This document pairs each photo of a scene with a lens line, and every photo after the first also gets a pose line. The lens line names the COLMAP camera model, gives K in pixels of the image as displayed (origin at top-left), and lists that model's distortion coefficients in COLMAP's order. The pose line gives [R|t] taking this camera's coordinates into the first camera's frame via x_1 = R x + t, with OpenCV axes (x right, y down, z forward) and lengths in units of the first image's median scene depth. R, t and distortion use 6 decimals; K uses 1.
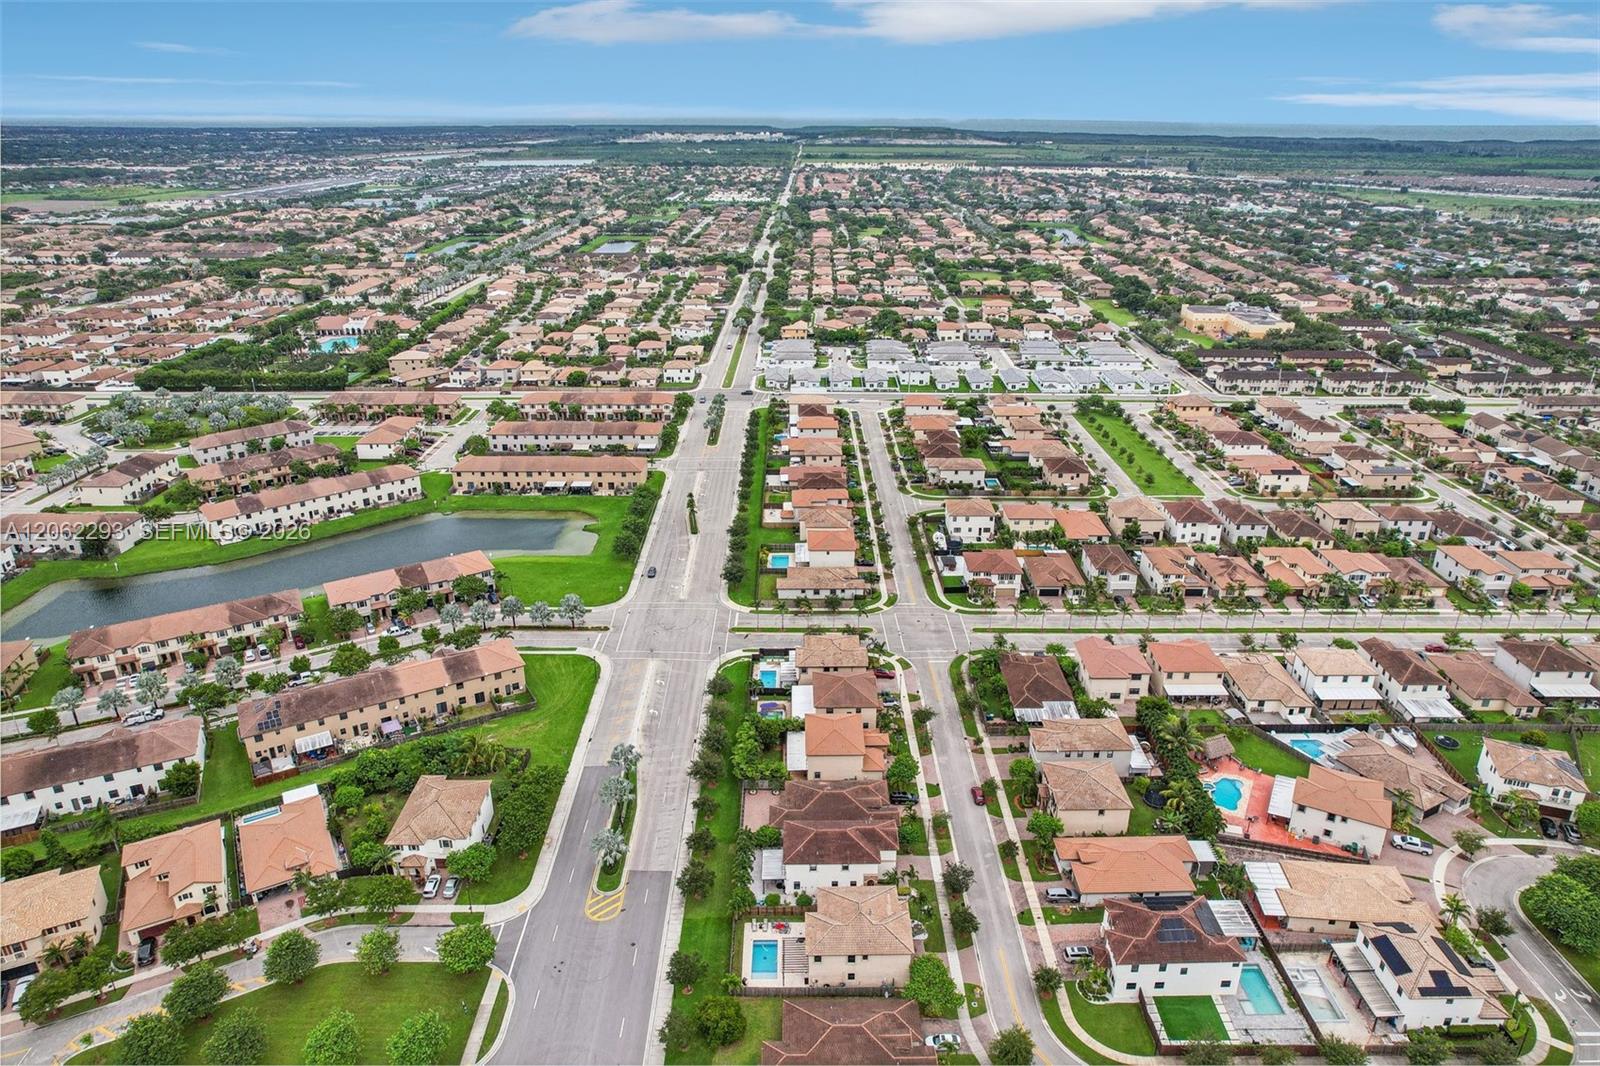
lens RADIAL K [[1024.8, 0, 801.1], [0, 1024.8, 540.3], [0, 0, 1]] dist [-0.075313, 0.067261]
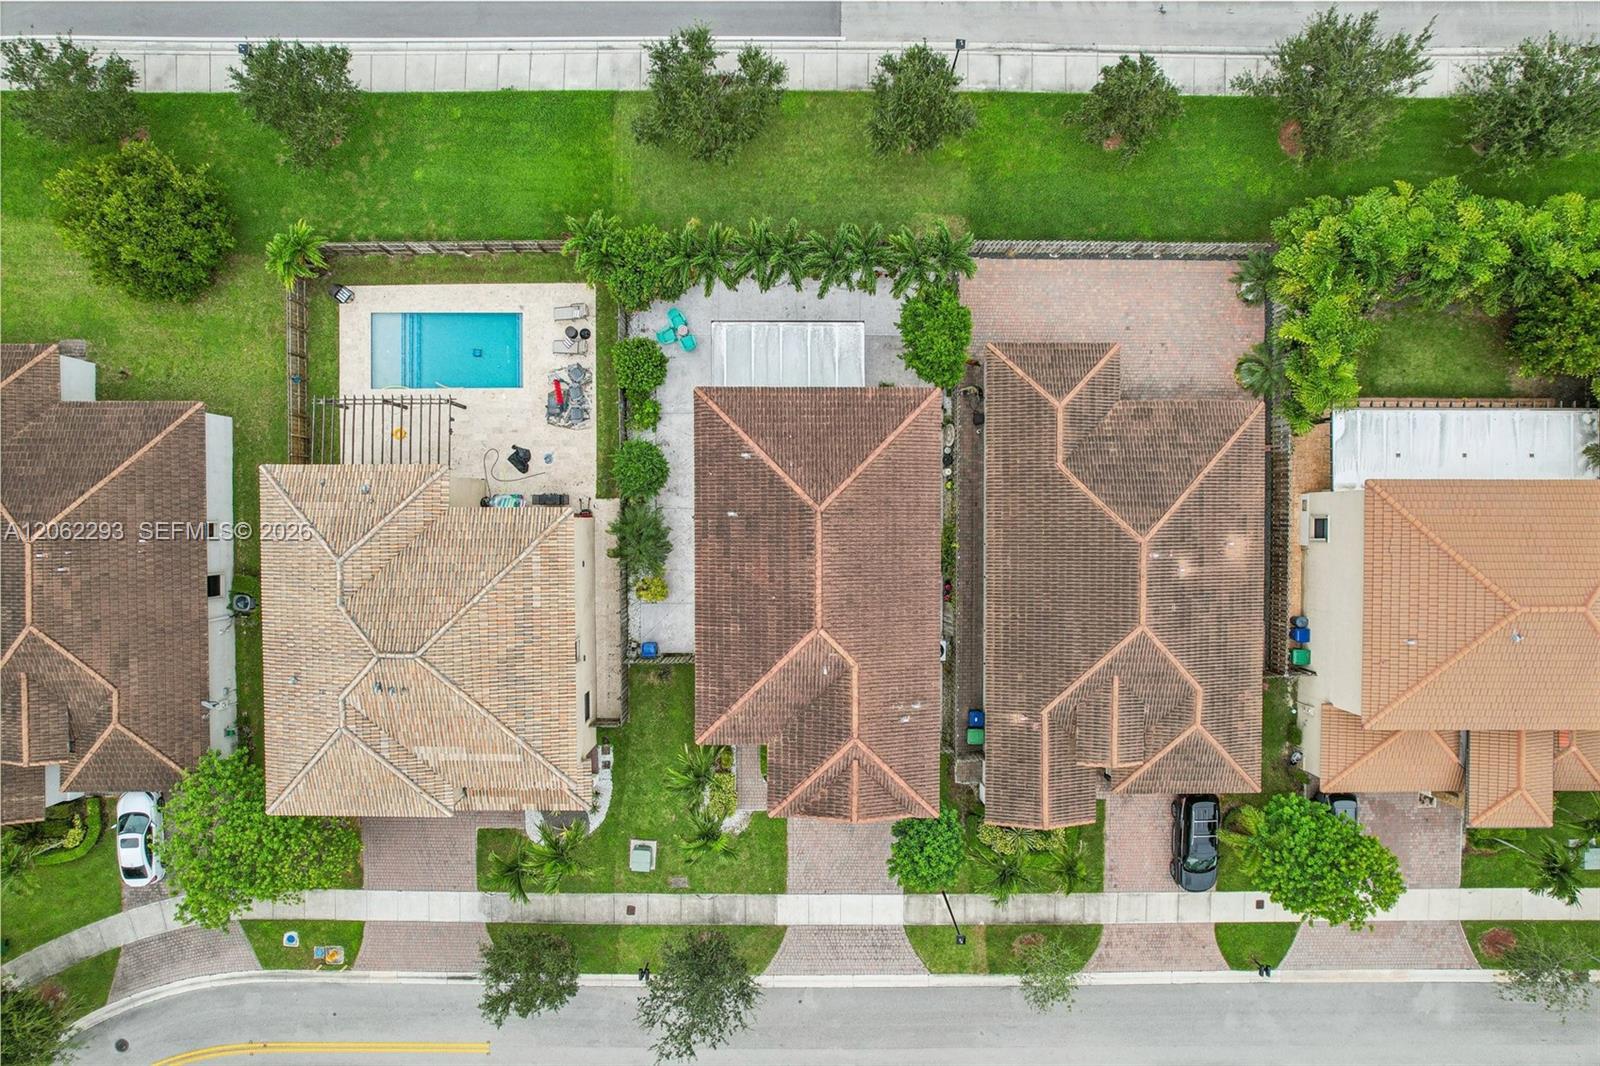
lens RADIAL K [[1024.8, 0, 801.1], [0, 1024.8, 540.3], [0, 0, 1]] dist [-0.075313, 0.067261]
pose [[-0.008971, 0.999681, 0.023594, 0.013424], [-0.393685, -0.025220, 0.918899, 0.043131], [0.919202, -0.001045, 0.393786, 0.745791]]
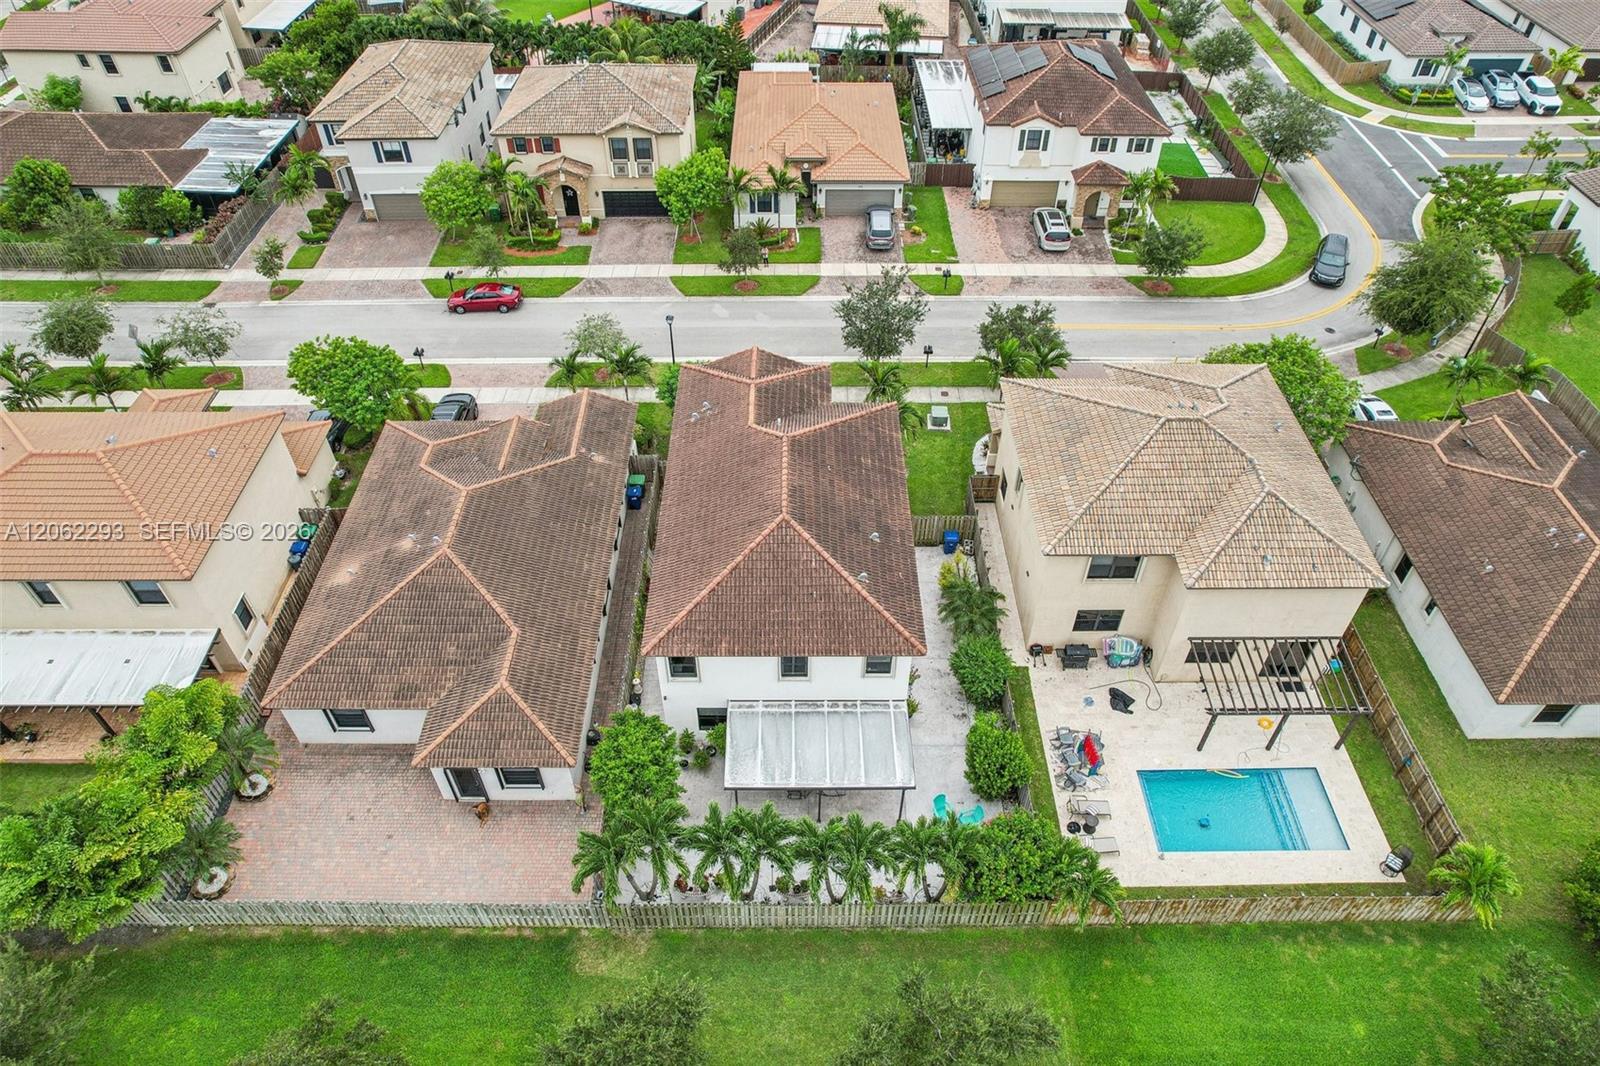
lens RADIAL K [[1024.8, 0, 801.1], [0, 1024.8, 540.3], [0, 0, 1]] dist [-0.075313, 0.067261]
pose [[0.003931, -0.702545, 0.711629, -0.135521], [0.389449, 0.656524, 0.645992, 0.109830], [-0.921040, 0.274603, 0.276186, 0.774844]]
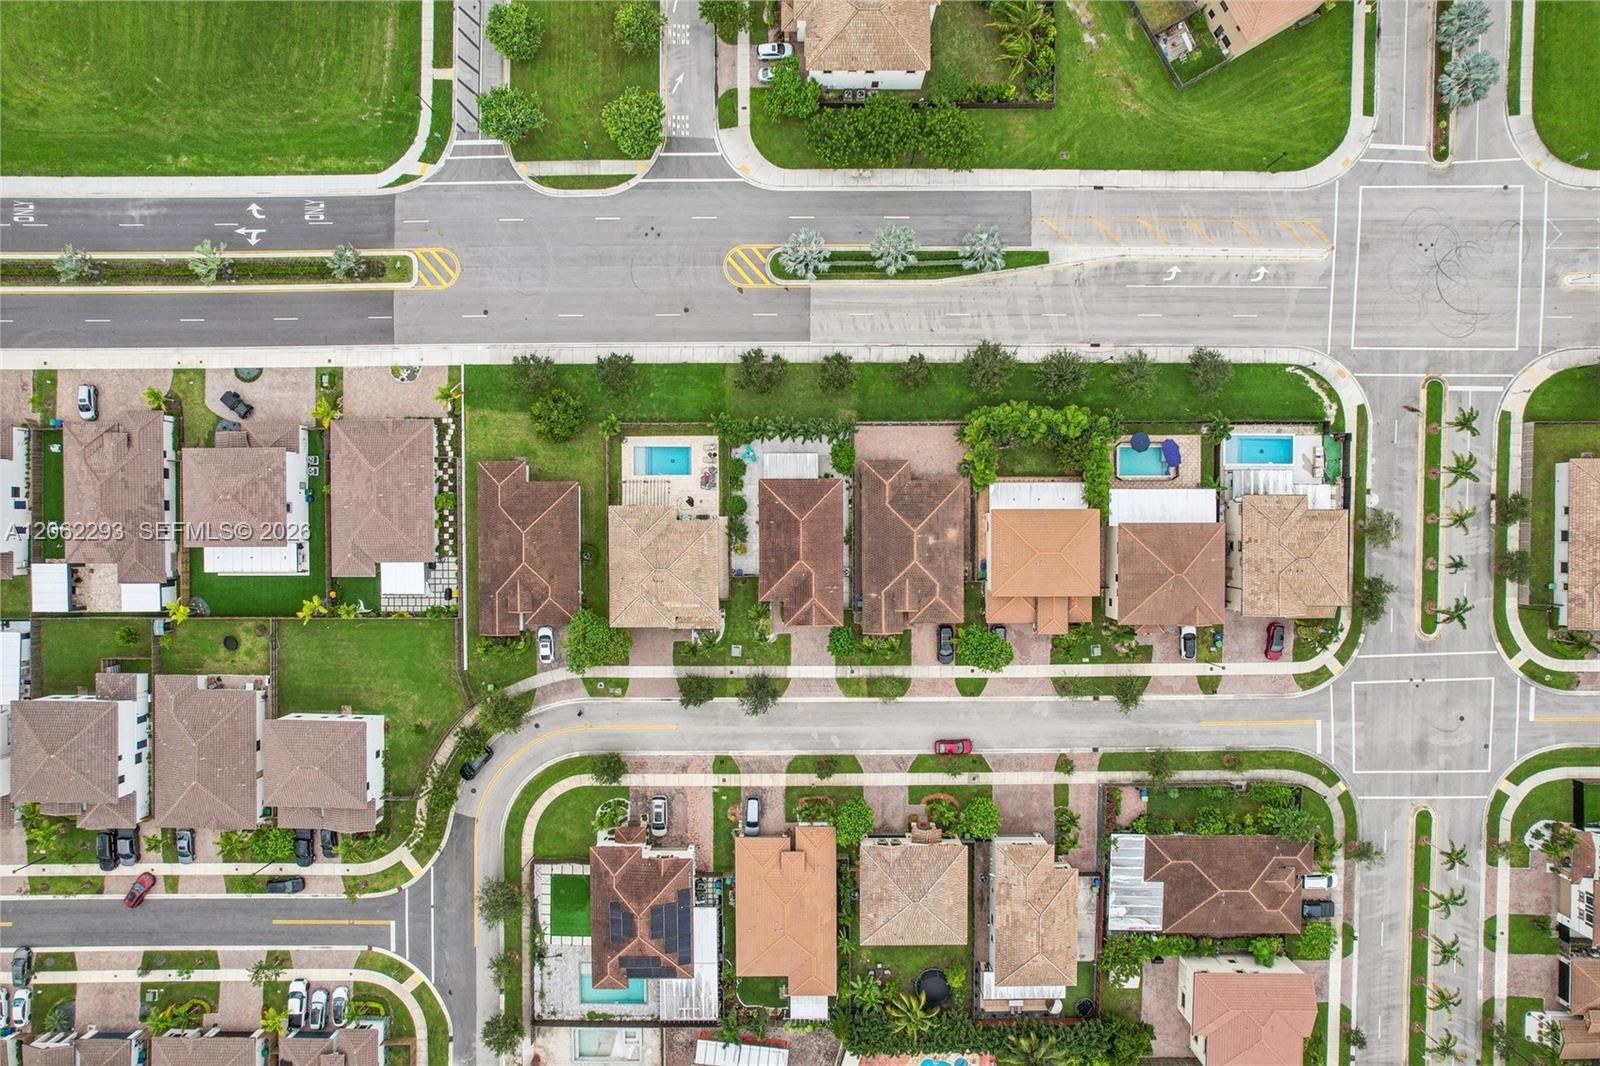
lens RADIAL K [[1024.8, 0, 801.1], [0, 1024.8, 540.3], [0, 0, 1]] dist [-0.075313, 0.067261]
pose [[-0.005096, 0.999788, 0.019966, 0.011570], [-0.390795, -0.020369, 0.920252, -0.354799], [0.920464, -0.003113, 0.390816, 0.581652]]
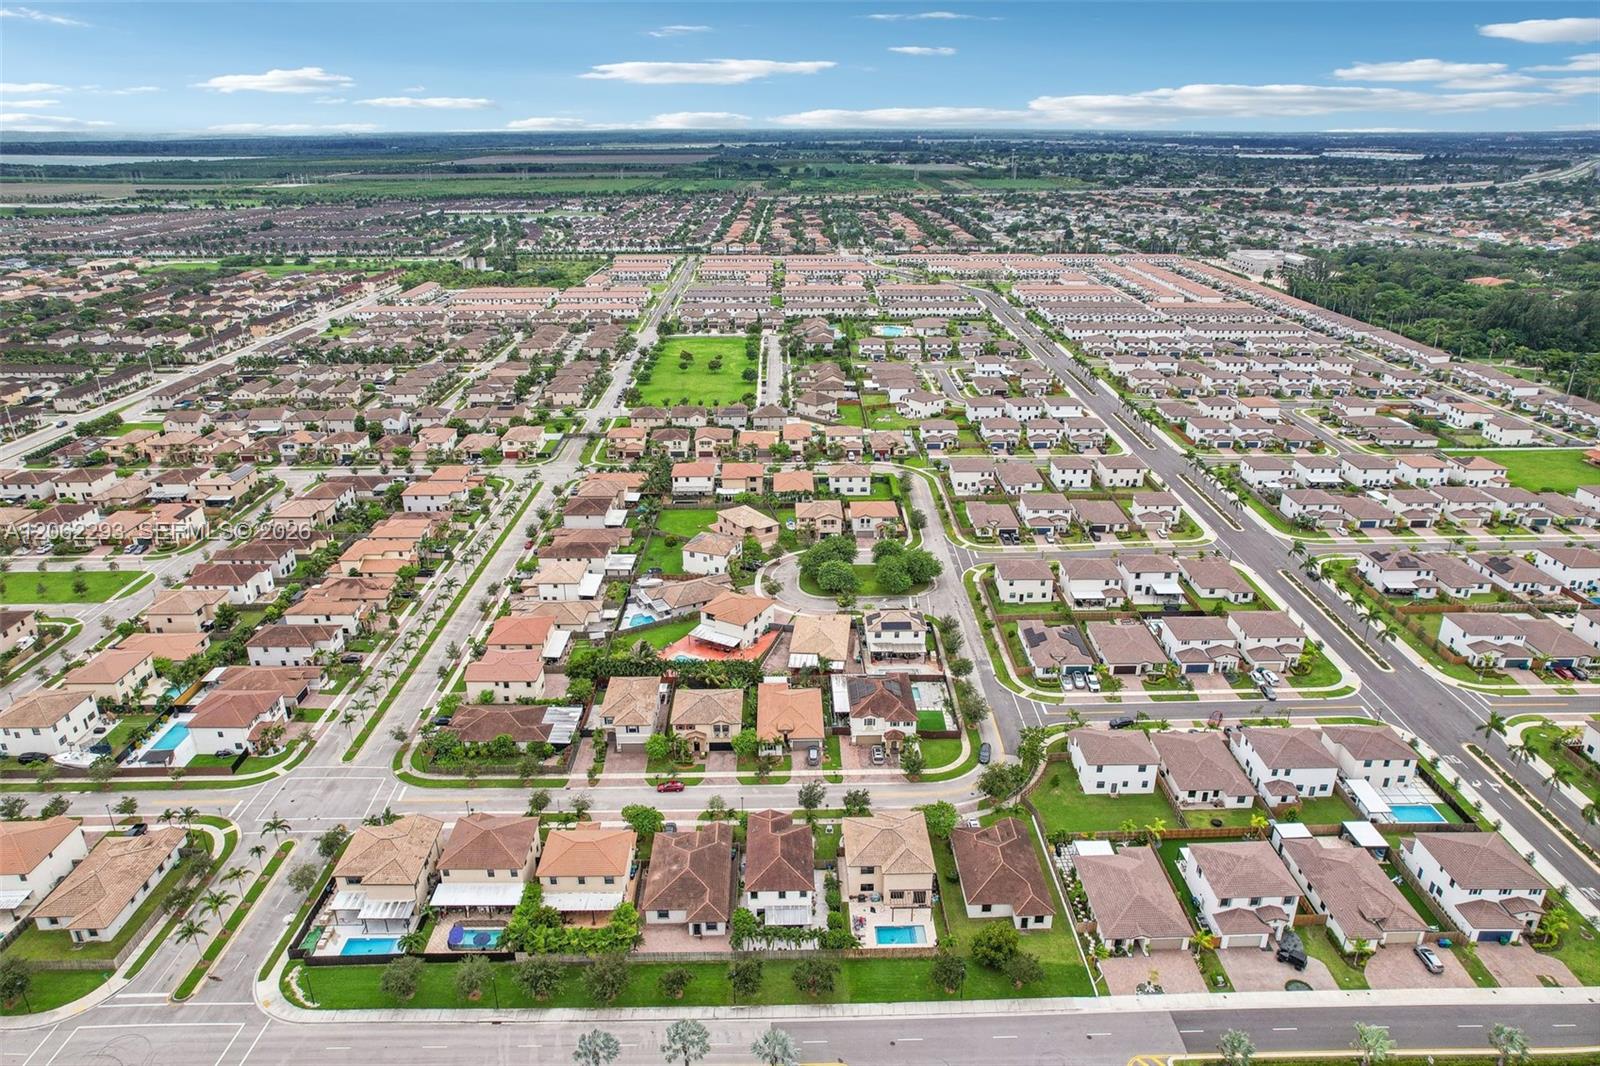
lens RADIAL K [[1024.8, 0, 801.1], [0, 1024.8, 540.3], [0, 0, 1]] dist [-0.075313, 0.067261]
pose [[-0.012703, -0.383146, 0.923600, -0.631881], [0.393218, 0.847342, 0.356920, -0.253254], [-0.919358, 0.367710, 0.139896, 0.613549]]
